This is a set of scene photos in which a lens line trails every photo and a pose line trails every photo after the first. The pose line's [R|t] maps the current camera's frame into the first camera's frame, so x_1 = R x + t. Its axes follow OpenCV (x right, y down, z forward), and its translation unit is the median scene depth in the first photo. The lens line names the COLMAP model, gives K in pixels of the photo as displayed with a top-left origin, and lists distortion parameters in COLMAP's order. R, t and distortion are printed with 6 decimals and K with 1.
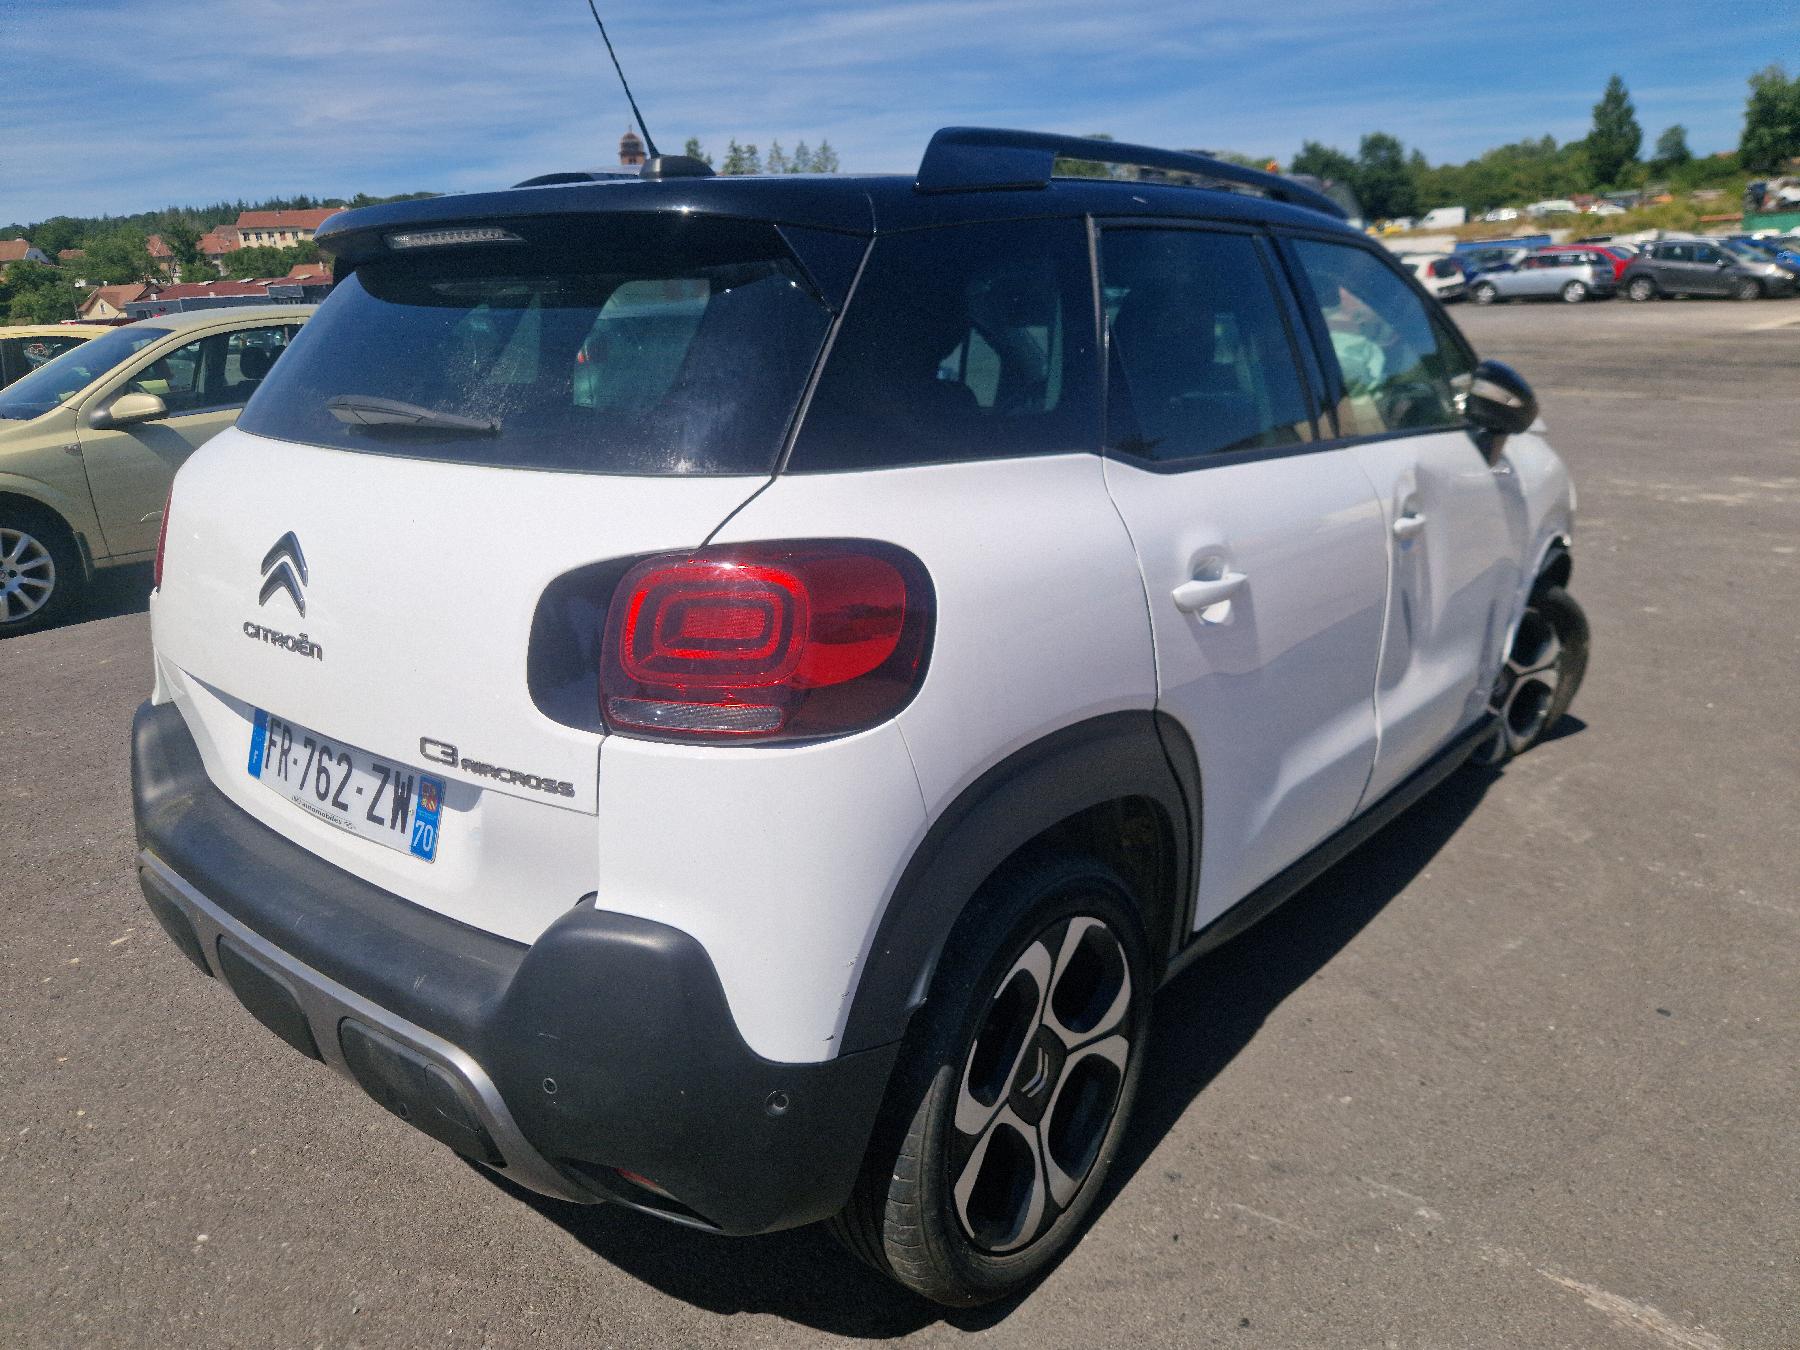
lens RADIAL K [[1239.4, 0, 901.8], [0, 1239.4, 705.5], [0, 0, 1]] dist [0.058044, -0.048730]
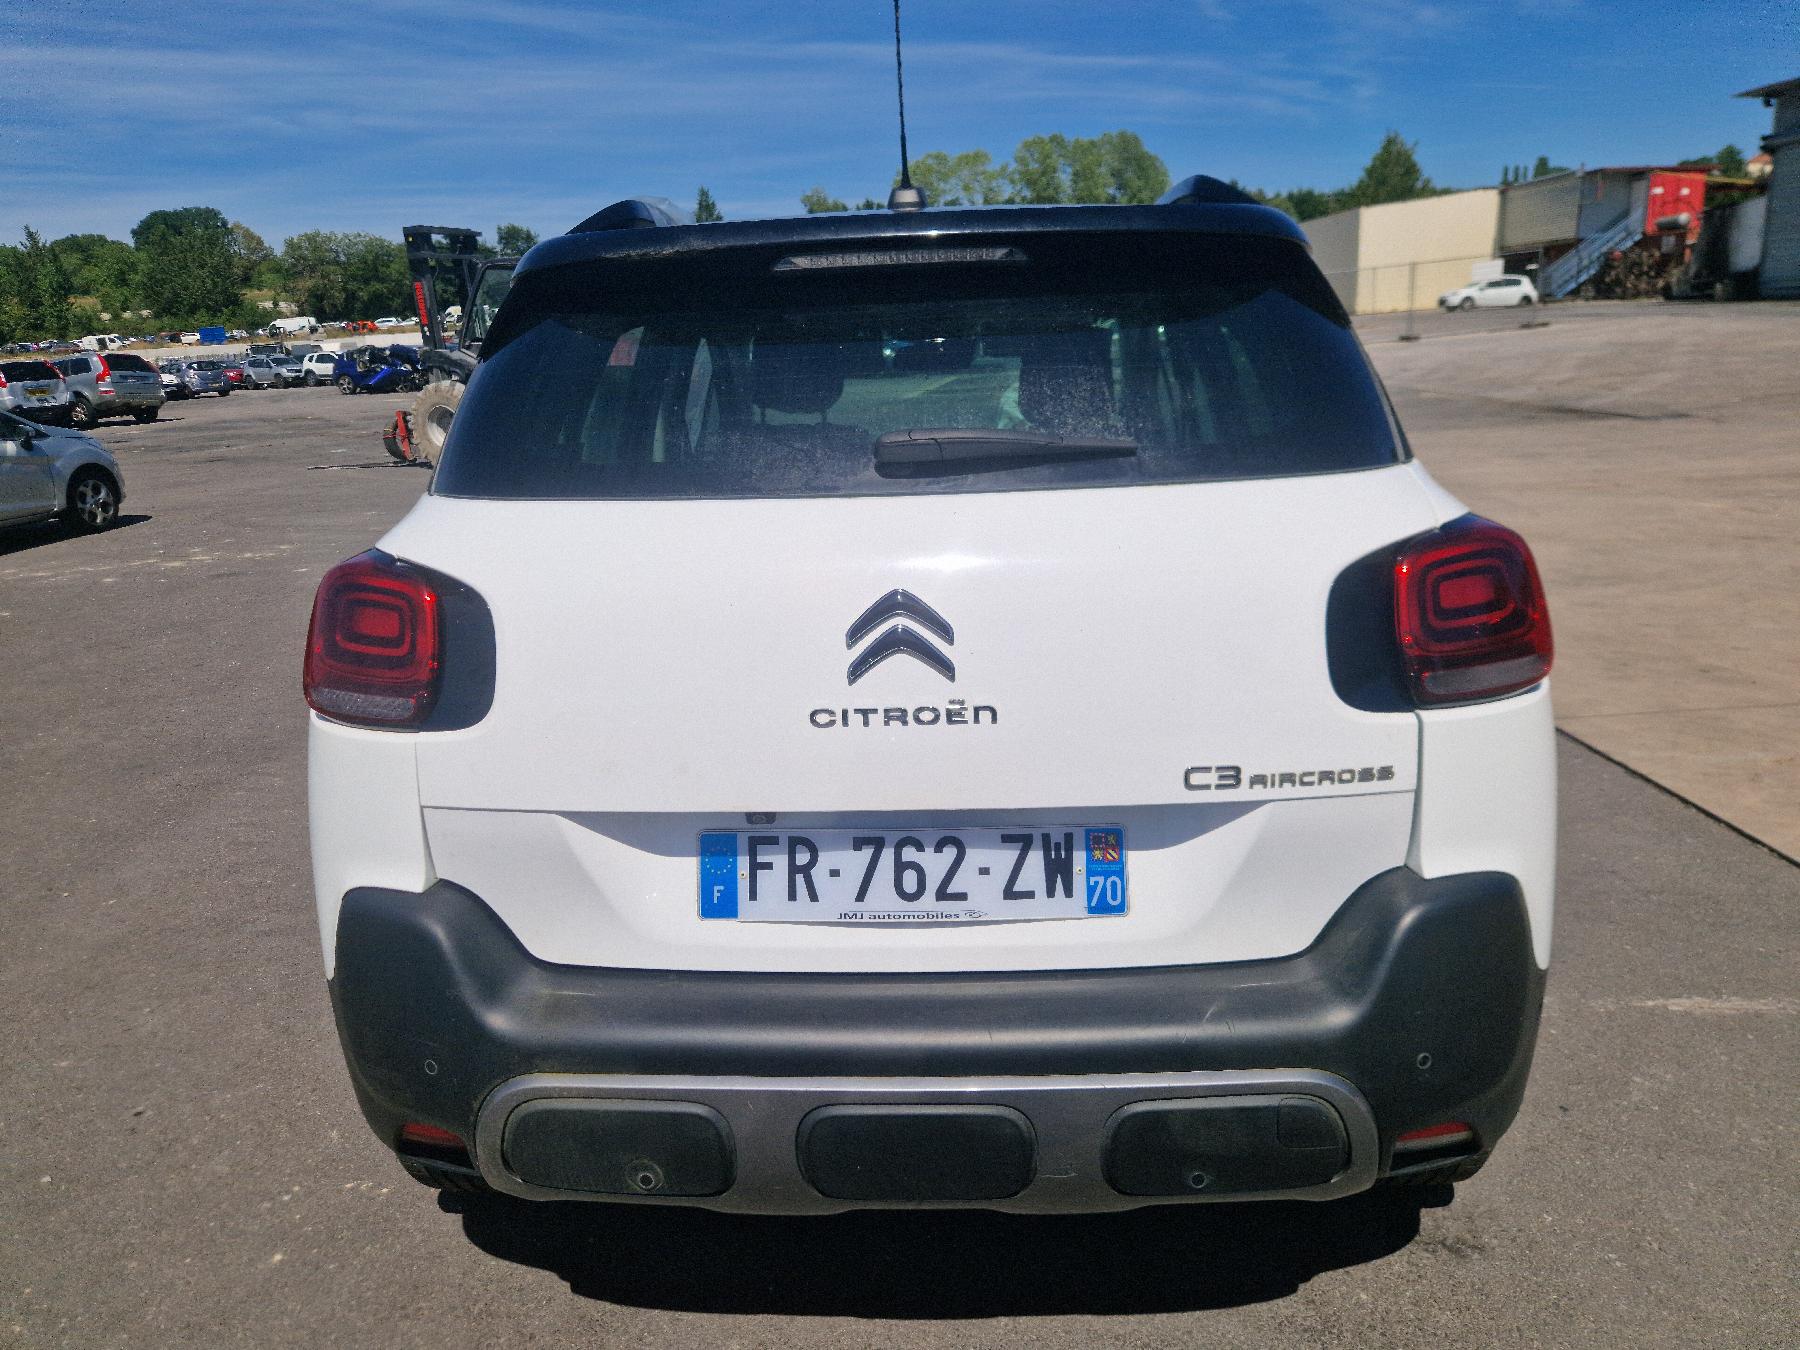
lens RADIAL K [[1239.4, 0, 901.8], [0, 1239.4, 705.5], [0, 0, 1]] dist [0.058044, -0.048730]
pose [[0.796088, -0.173576, 0.579755, -0.979883], [0.208981, 0.977902, 0.005818, -0.064559], [-0.567953, 0.116526, 0.814770, 0.308226]]
